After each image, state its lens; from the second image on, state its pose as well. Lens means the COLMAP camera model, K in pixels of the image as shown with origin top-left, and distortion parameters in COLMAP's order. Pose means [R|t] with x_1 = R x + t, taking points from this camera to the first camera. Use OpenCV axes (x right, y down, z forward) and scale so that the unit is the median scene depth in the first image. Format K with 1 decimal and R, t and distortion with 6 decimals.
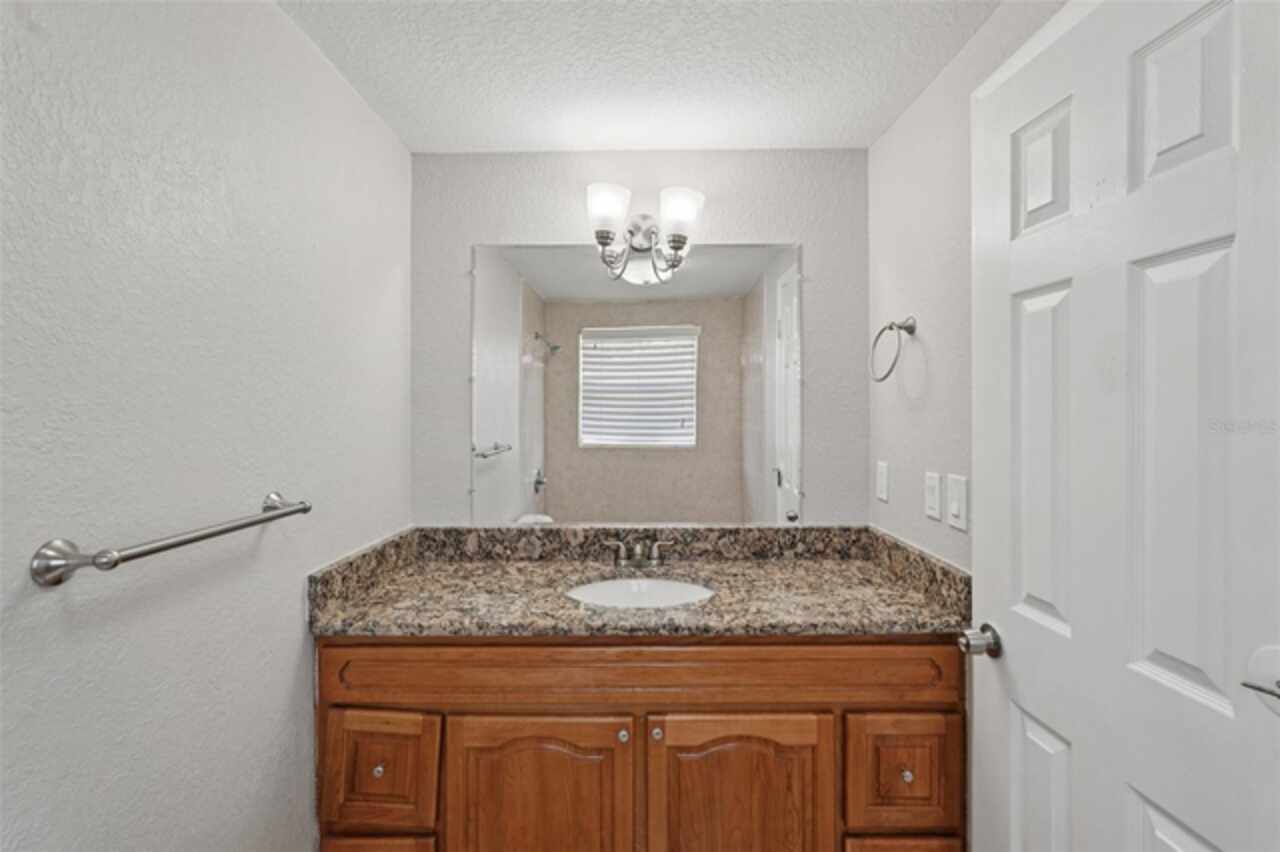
lens RADIAL K [[573.0, 0, 633.6], [0, 573.0, 418.1], [0, 0, 1]] dist [-0.004951, 0.002869]
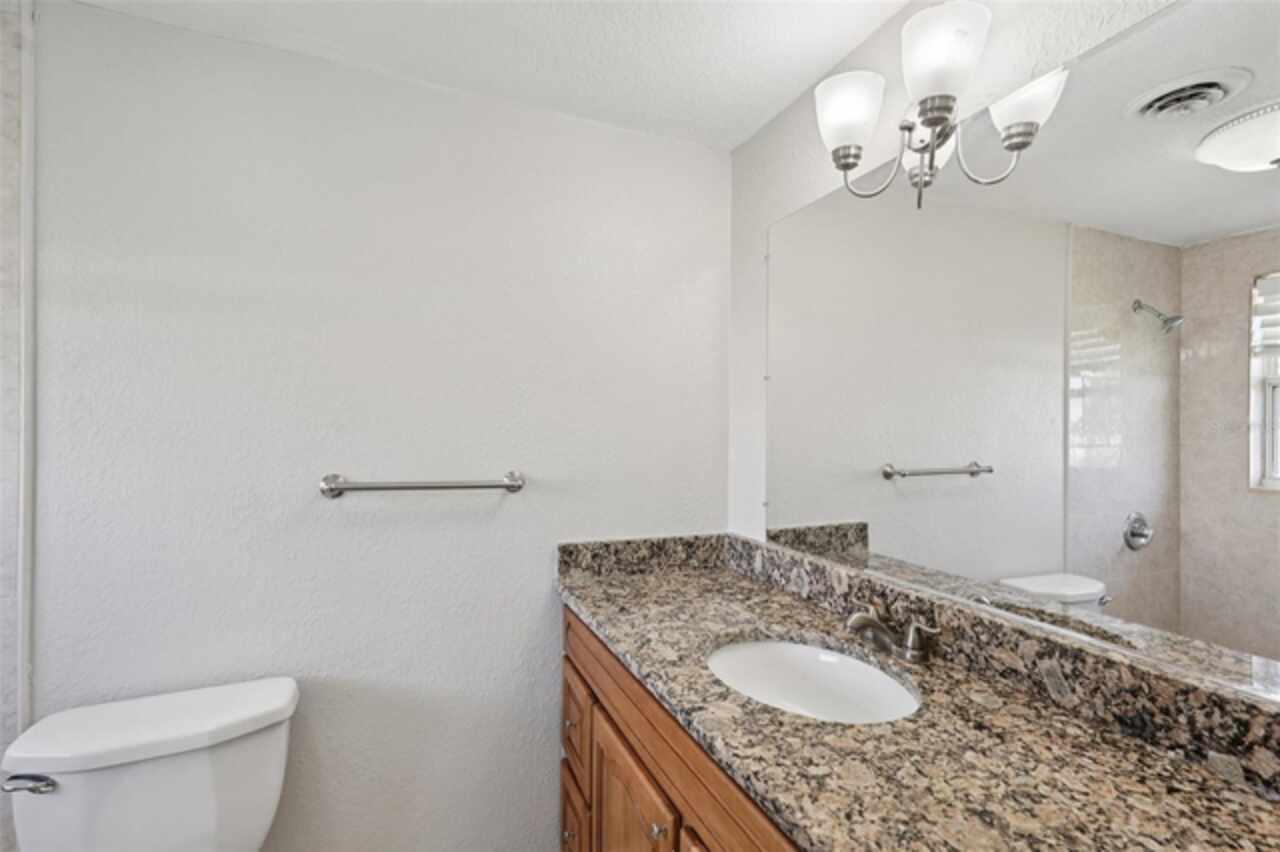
lens RADIAL K [[573.0, 0, 640.7], [0, 573.0, 432.4], [0, 0, 1]] dist [-0.004951, 0.002869]
pose [[0.385572, 0.004785, -0.922665, 0.473058], [-0.015887, 0.999873, -0.001453, 0.021666], [0.922541, 0.015219, 0.385599, 0.485486]]
